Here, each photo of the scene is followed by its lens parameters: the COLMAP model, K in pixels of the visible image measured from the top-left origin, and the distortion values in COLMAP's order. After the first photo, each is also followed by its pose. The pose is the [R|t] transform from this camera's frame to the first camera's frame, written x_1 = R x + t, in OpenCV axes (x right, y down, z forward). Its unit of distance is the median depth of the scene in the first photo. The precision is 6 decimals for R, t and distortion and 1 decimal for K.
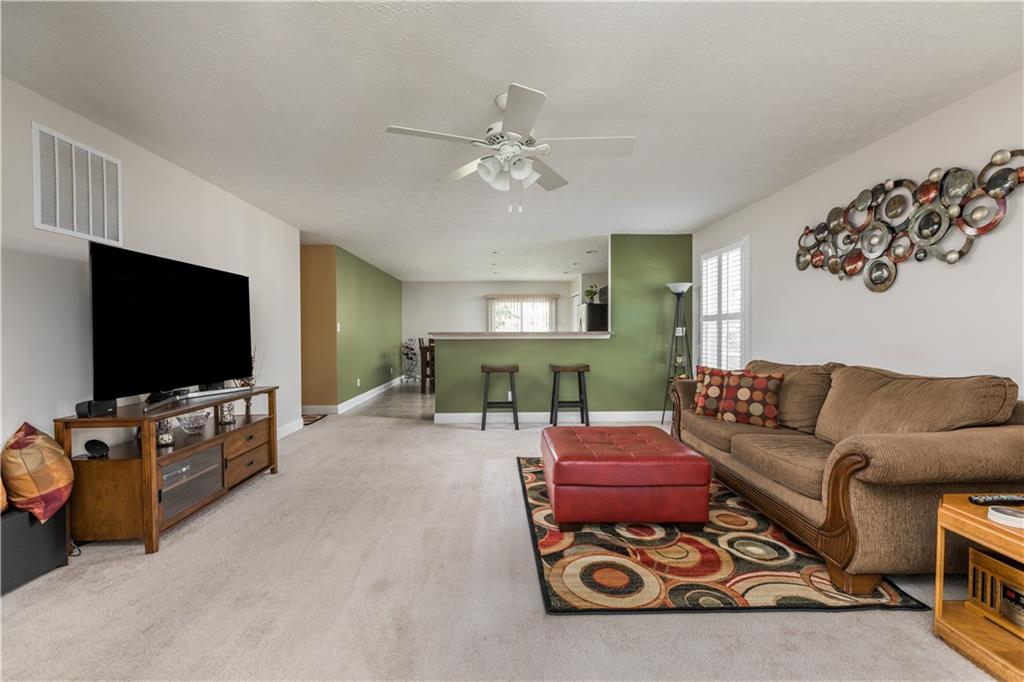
lens RADIAL K [[453.1, 0, 507.2], [0, 453.1, 339.0], [0, 0, 1]] dist [0.002246, -0.000045]
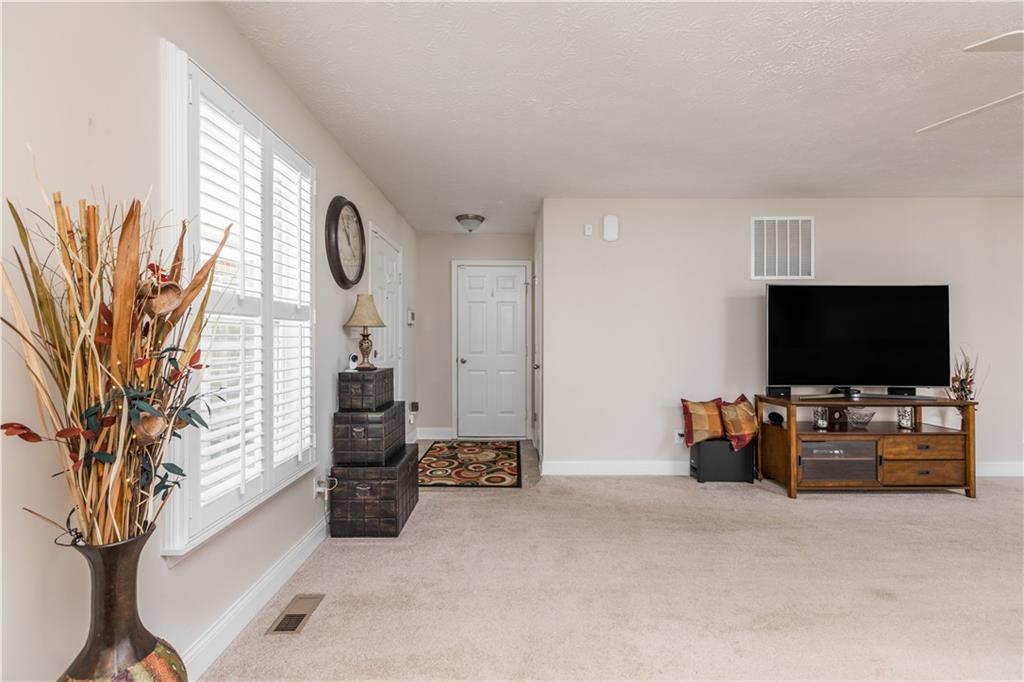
lens RADIAL K [[453.1, 0, 510.5], [0, 453.1, 340.7], [0, 0, 1]] dist [0.002246, -0.000045]
pose [[-0.027441, 0.007418, -0.999596, 0.569448], [-0.012568, 0.999891, 0.007766, -0.017346], [0.999544, 0.012776, -0.027345, 0.134797]]
